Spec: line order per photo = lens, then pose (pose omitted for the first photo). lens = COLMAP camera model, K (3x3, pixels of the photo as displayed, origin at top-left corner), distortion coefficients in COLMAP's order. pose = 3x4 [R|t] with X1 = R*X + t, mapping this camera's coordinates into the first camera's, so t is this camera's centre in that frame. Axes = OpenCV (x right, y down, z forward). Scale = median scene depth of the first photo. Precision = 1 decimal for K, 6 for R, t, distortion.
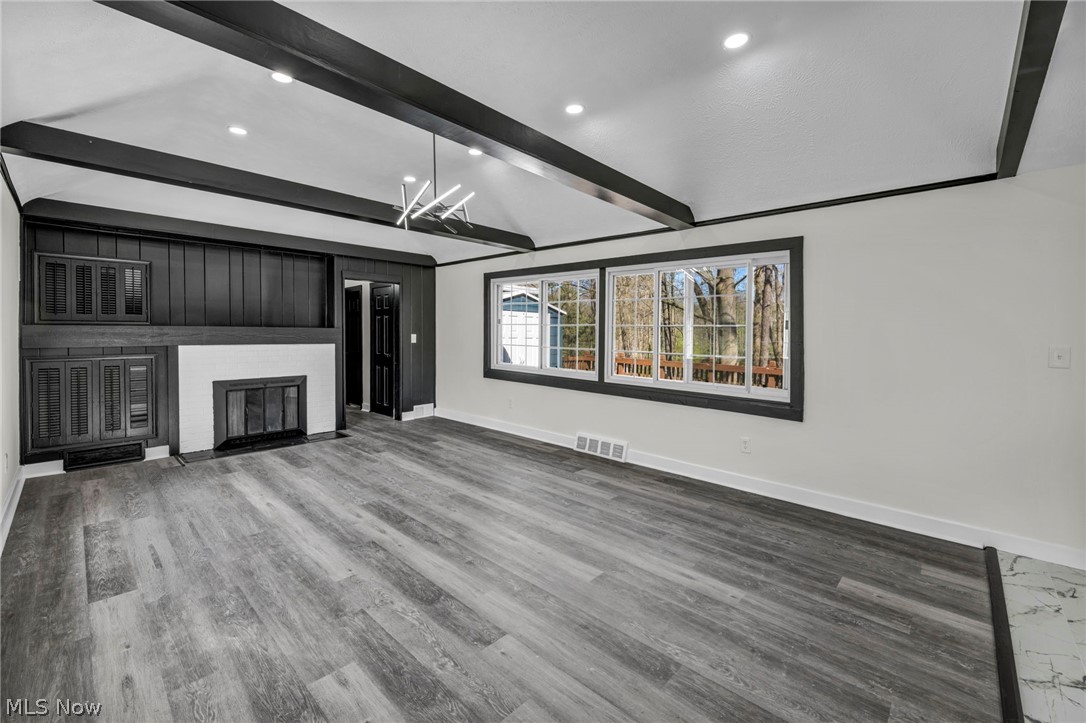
lens RADIAL K [[450.5, 0, 527.2], [0, 450.5, 334.4], [0, 0, 1]] dist [-0.000929, -0.004325]
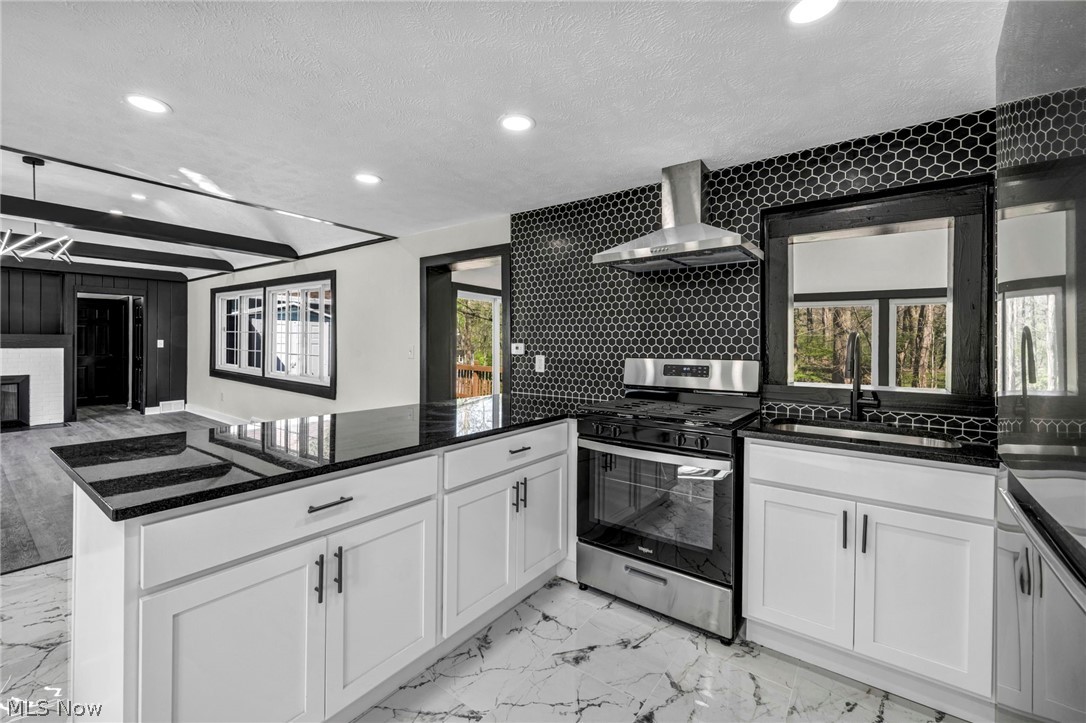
lens RADIAL K [[450.5, 0, 527.2], [0, 450.5, 334.4], [0, 0, 1]] dist [-0.000929, -0.004325]
pose [[0.993486, 0.000797, 0.113949, 0.786704], [0.001211, 0.999845, -0.017557, 0.009401], [-0.113946, 0.017580, 0.993331, -0.362173]]
